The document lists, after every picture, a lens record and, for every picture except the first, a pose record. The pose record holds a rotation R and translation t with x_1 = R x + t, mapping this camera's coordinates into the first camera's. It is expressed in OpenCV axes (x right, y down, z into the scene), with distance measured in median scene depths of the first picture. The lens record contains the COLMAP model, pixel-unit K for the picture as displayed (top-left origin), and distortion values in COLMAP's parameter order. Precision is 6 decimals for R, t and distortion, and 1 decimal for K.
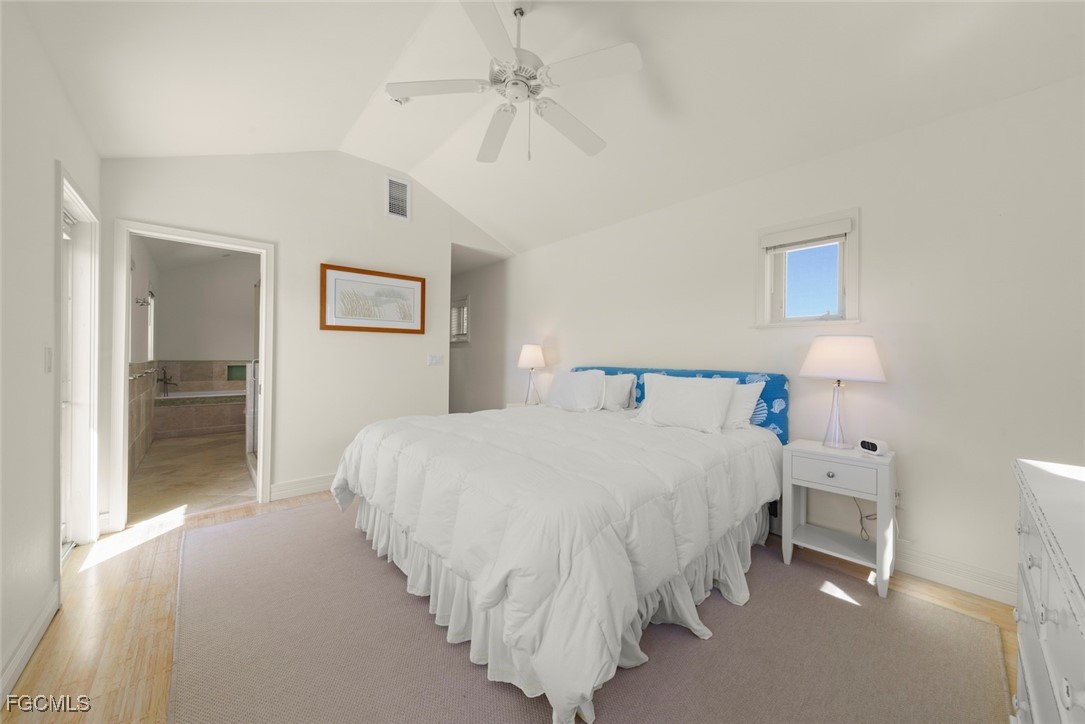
lens RADIAL K [[388.8, 0, 539.7], [0, 388.8, 359.1], [0, 0, 1]] dist [-0.000193, -0.000069]
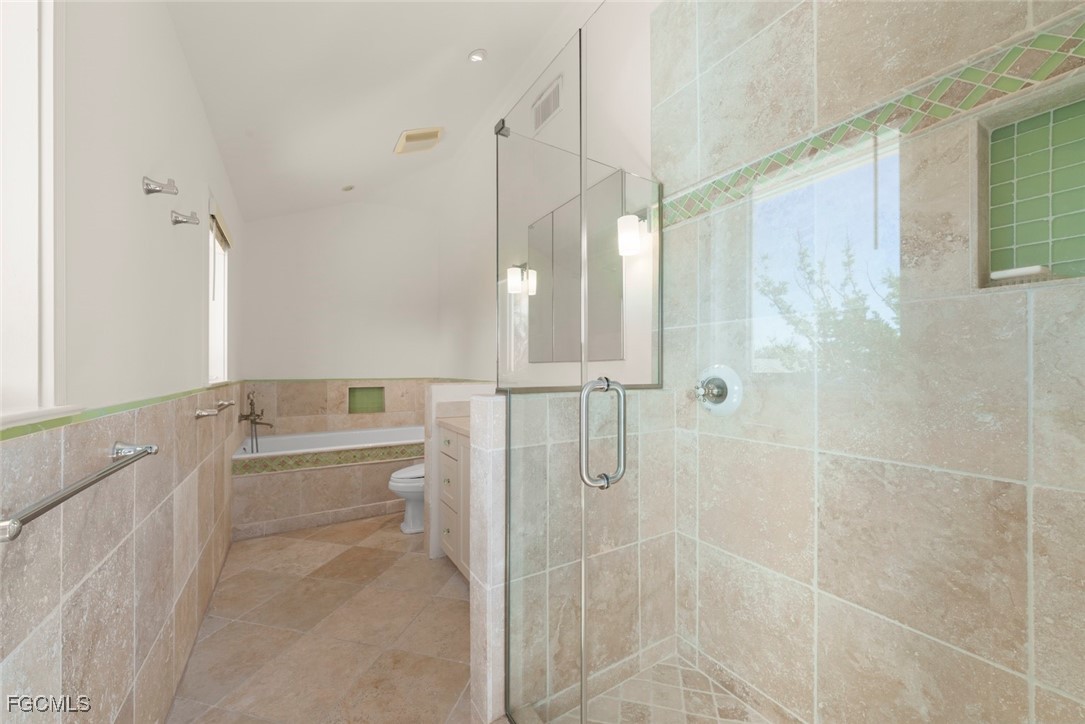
lens RADIAL K [[428.9, 0, 539.4], [0, 428.9, 368.9], [0, 0, 1]] dist [0.001483, 0.000215]
pose [[0.980135, -0.013032, -0.197904, -0.465320], [0.011799, 0.999903, -0.007408, -0.002902], [0.197981, 0.004925, 0.980193, 0.505299]]
